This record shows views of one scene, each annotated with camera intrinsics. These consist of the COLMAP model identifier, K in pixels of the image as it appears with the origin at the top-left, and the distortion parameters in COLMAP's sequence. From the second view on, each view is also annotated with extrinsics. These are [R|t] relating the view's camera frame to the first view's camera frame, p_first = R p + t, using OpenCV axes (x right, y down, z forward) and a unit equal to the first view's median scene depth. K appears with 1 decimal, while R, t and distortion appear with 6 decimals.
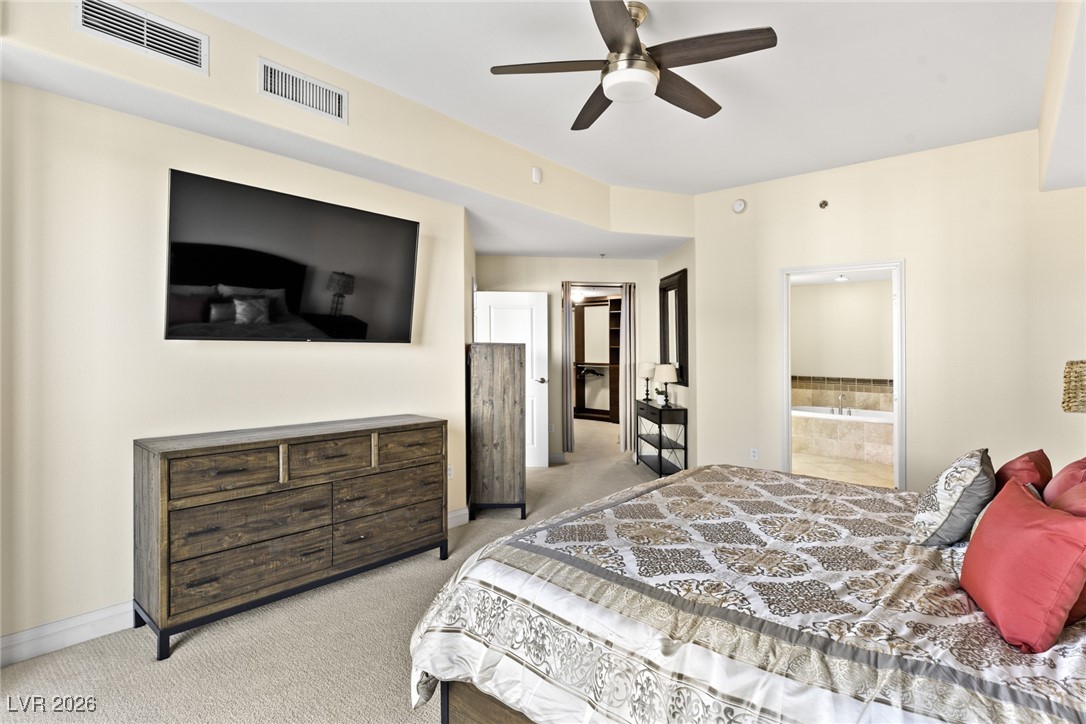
lens RADIAL K [[542.0, 0, 545.1], [0, 542.0, 346.8], [0, 0, 1]] dist [0.000364, 0.000966]
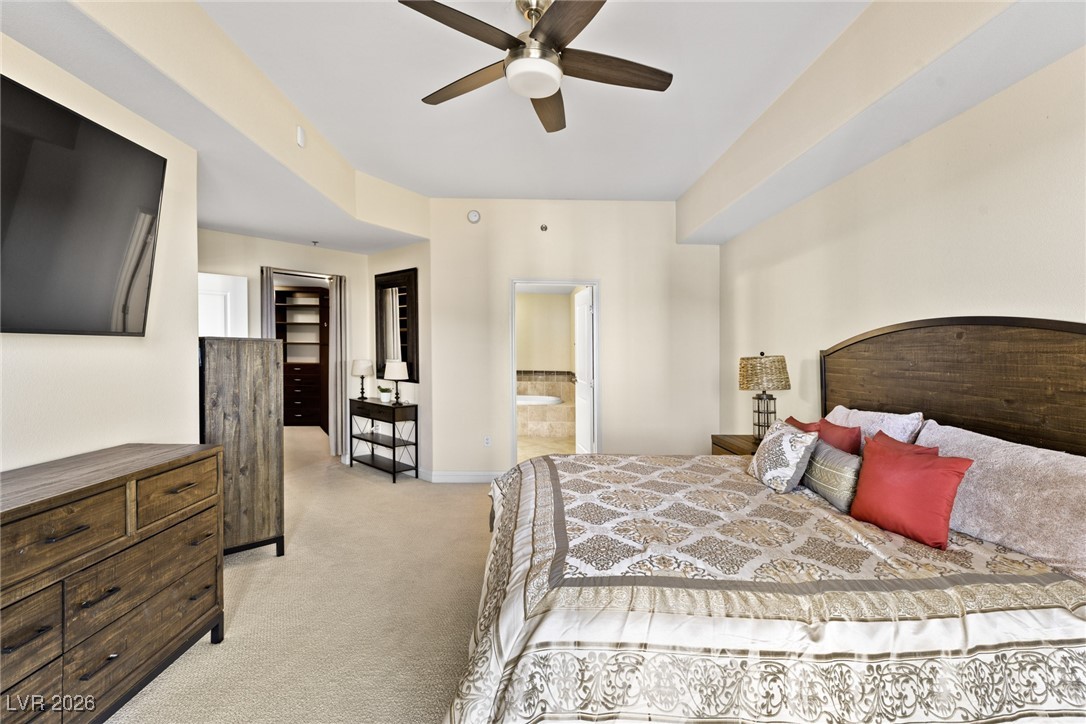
lens RADIAL K [[497.6, 0, 542.1], [0, 497.6, 344.7], [0, 0, 1]] dist [0.007937, 0.000892]
pose [[0.751891, 0.008434, 0.659234, -0.332063], [-0.010678, 0.999943, -0.000614, -0.002210], [-0.659201, -0.006578, 0.751938, 0.248729]]
